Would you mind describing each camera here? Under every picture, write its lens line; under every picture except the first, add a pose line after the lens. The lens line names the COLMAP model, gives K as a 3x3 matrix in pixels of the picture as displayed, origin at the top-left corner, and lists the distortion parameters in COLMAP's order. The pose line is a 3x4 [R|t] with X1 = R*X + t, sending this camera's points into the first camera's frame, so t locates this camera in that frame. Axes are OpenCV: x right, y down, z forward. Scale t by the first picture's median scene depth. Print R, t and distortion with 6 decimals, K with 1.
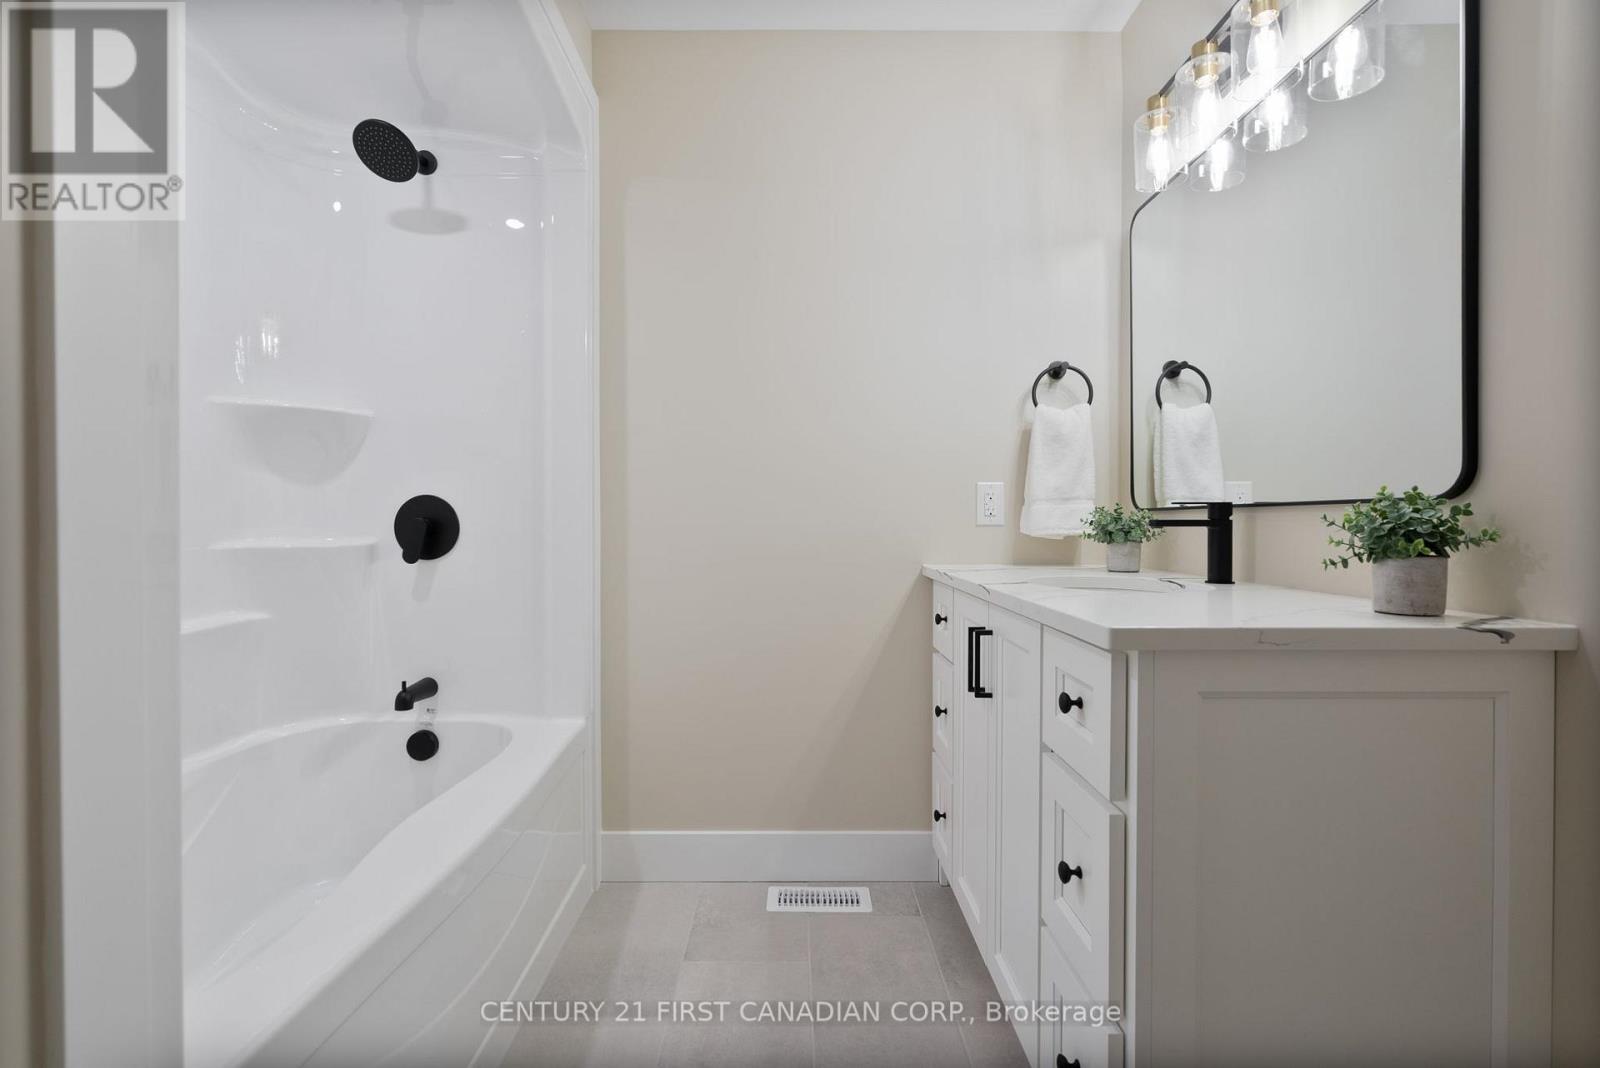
lens RADIAL K [[749.9, 0, 797.8], [0, 749.9, 523.0], [0, 0, 1]] dist [0.000198, 0.000375]
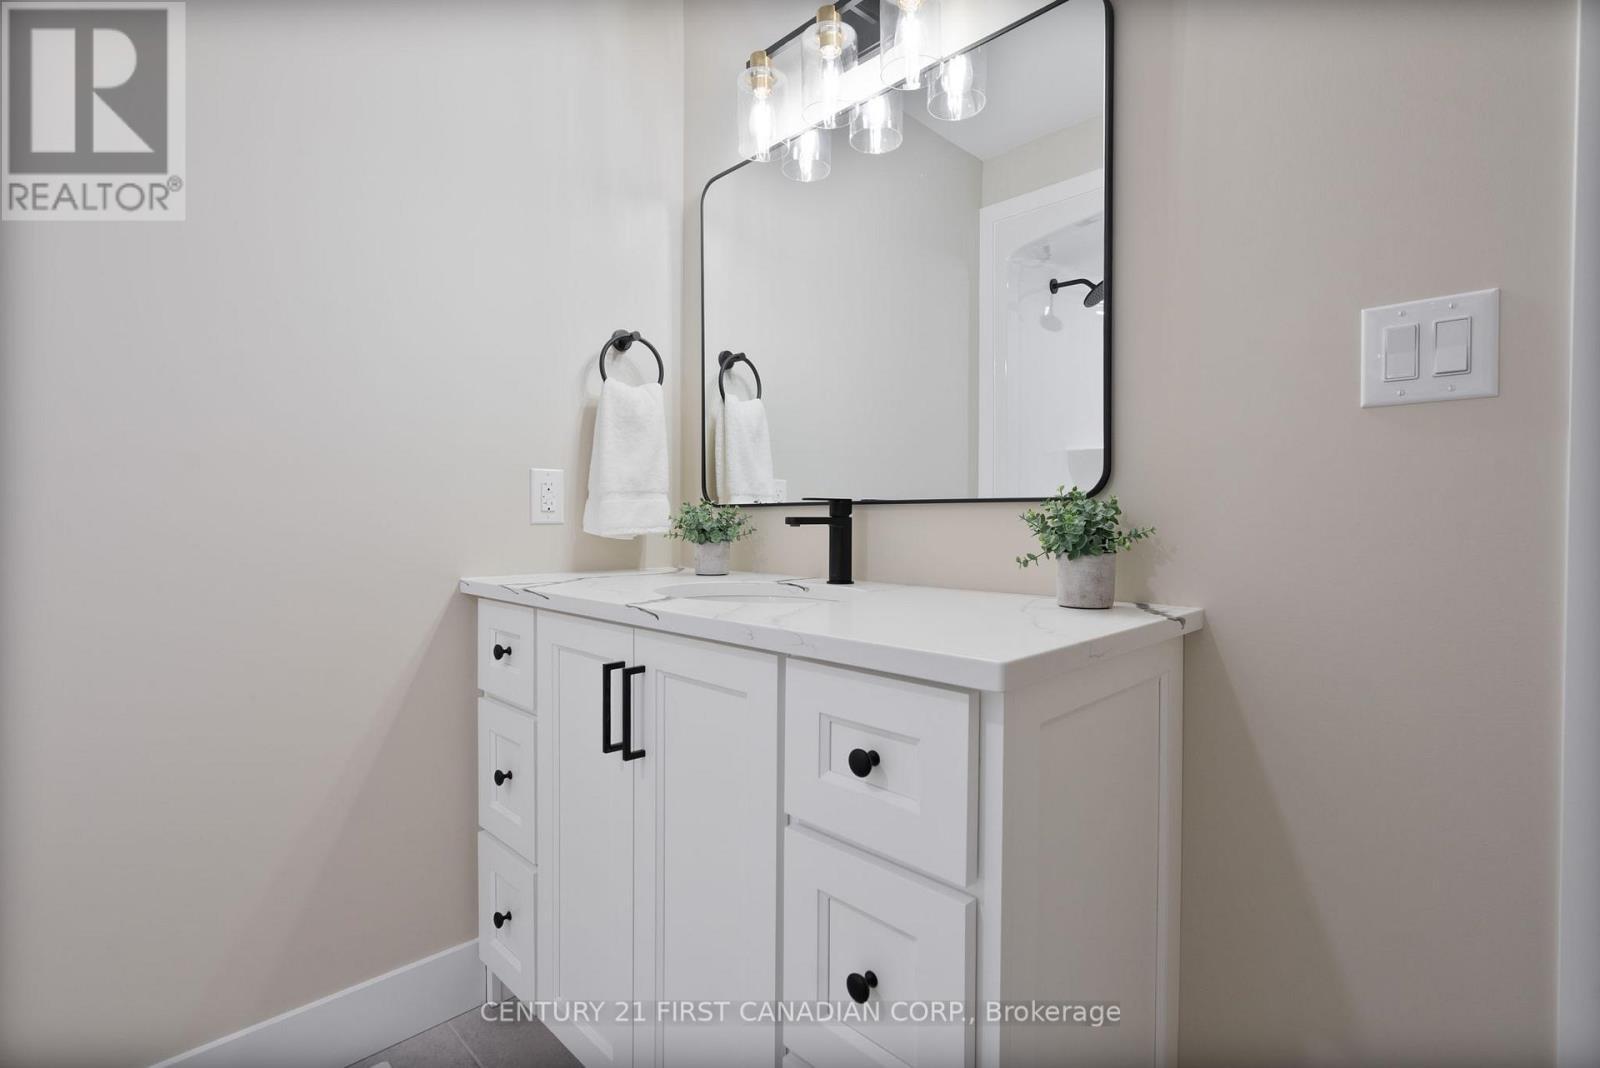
lens RADIAL K [[749.9, 0, 797.8], [0, 749.9, 523.0], [0, 0, 1]] dist [0.000198, 0.000375]
pose [[0.722022, -0.004123, 0.691858, -0.116081], [0.000464, 0.999985, 0.005475, -0.001801], [-0.691870, -0.003632, 0.722013, 0.286031]]
